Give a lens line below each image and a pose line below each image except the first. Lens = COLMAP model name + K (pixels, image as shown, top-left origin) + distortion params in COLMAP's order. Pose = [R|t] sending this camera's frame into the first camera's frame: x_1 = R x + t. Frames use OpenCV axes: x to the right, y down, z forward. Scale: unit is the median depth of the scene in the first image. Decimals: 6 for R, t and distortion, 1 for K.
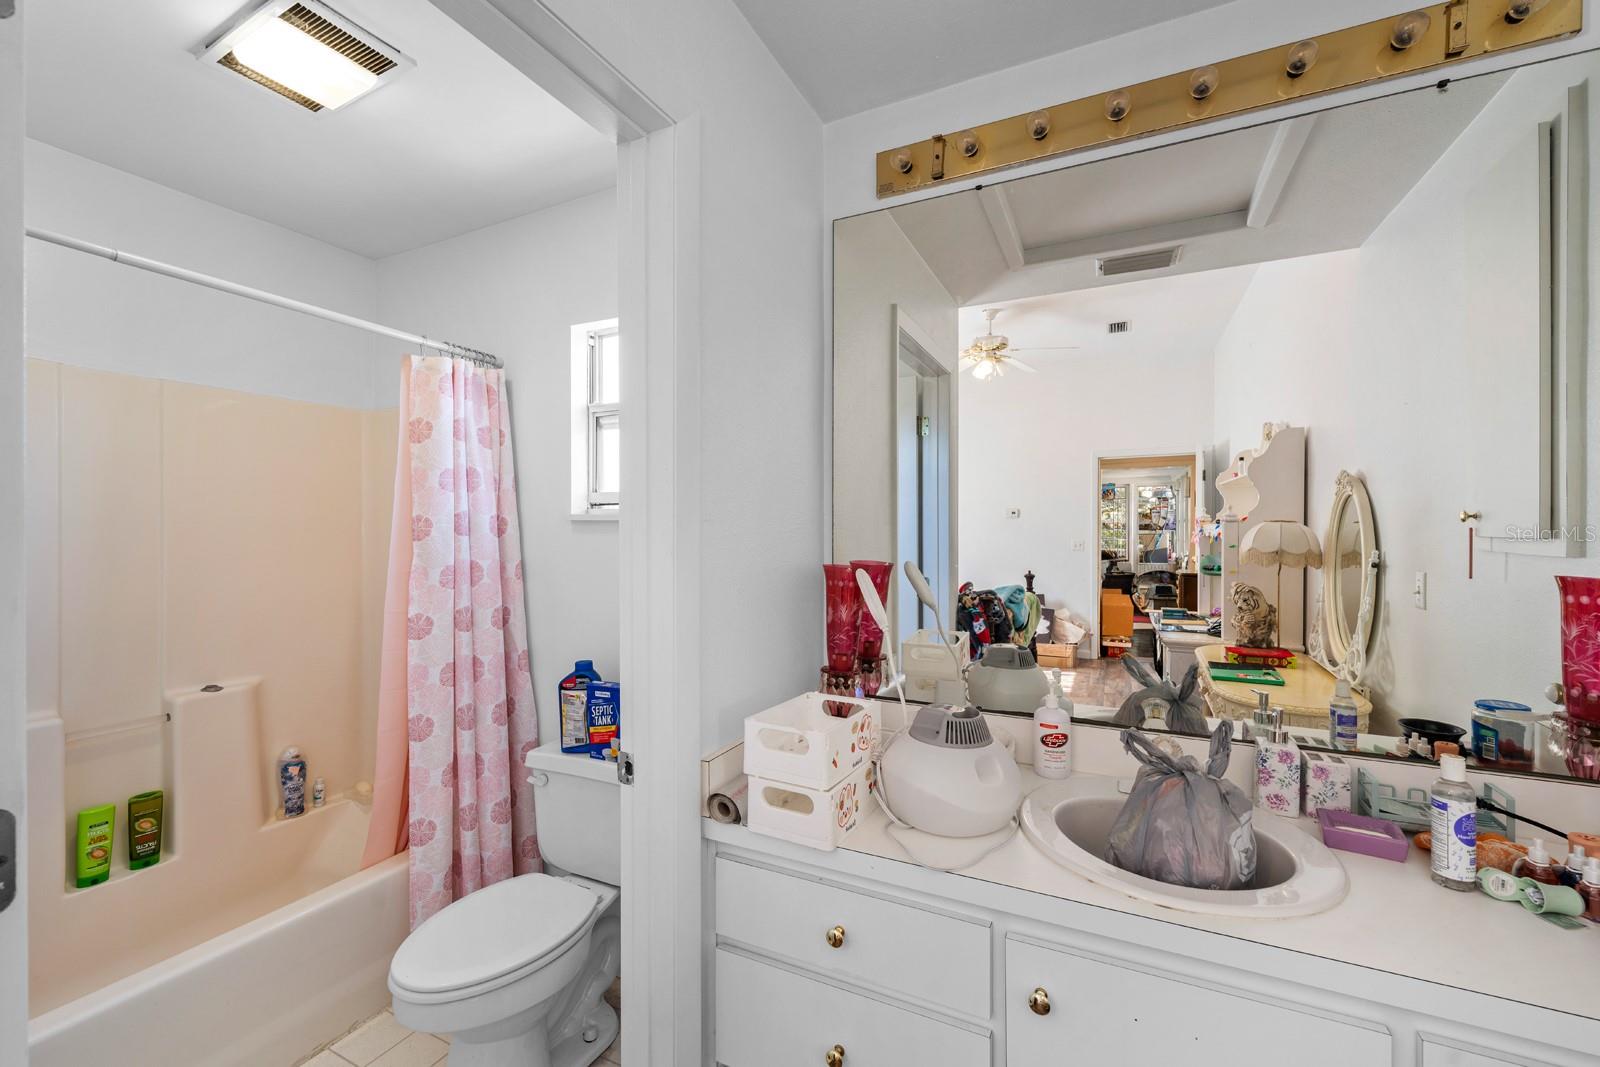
lens RADIAL K [[647.8, 0, 798.5], [0, 647.8, 534.2], [0, 0, 1]] dist [-0.004355, 0.000357]
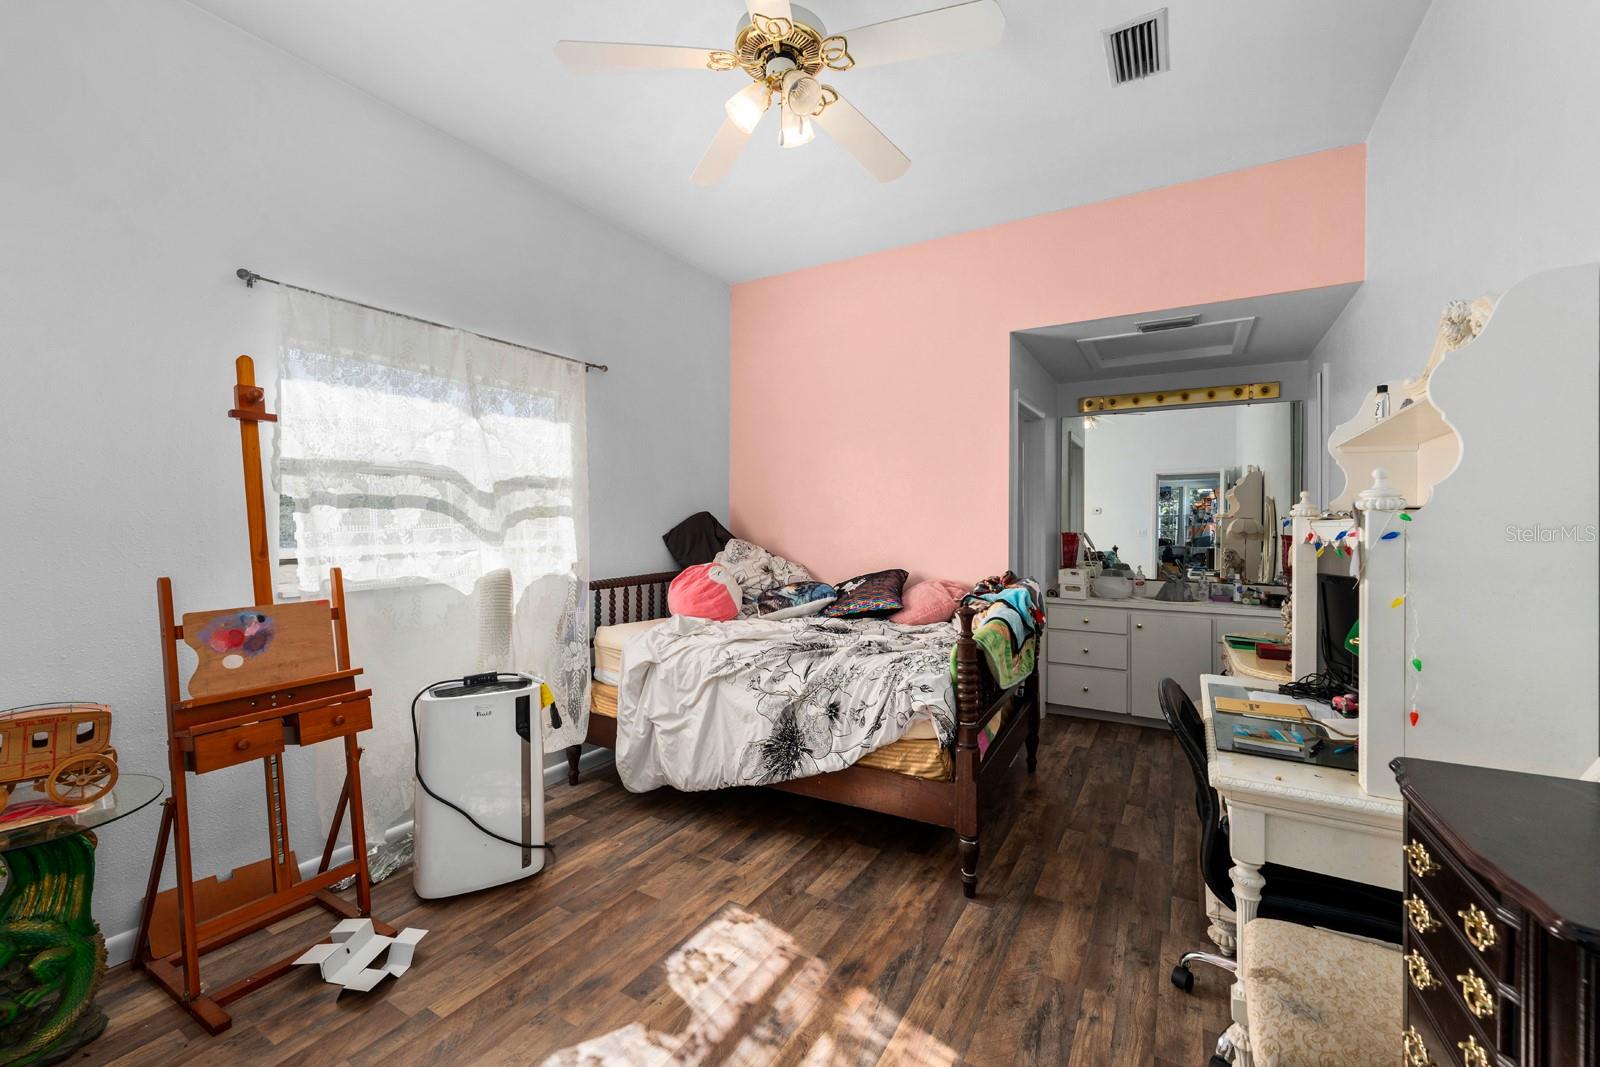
lens RADIAL K [[647.8, 0, 802.7], [0, 647.8, 529.0], [0, 0, 1]] dist [-0.004355, 0.000357]
pose [[0.997565, 0.000234, -0.069749, -0.330489], [-0.000186, 1.000000, 0.000693, 0.009333], [0.069749, -0.000678, 0.997564, -0.733359]]
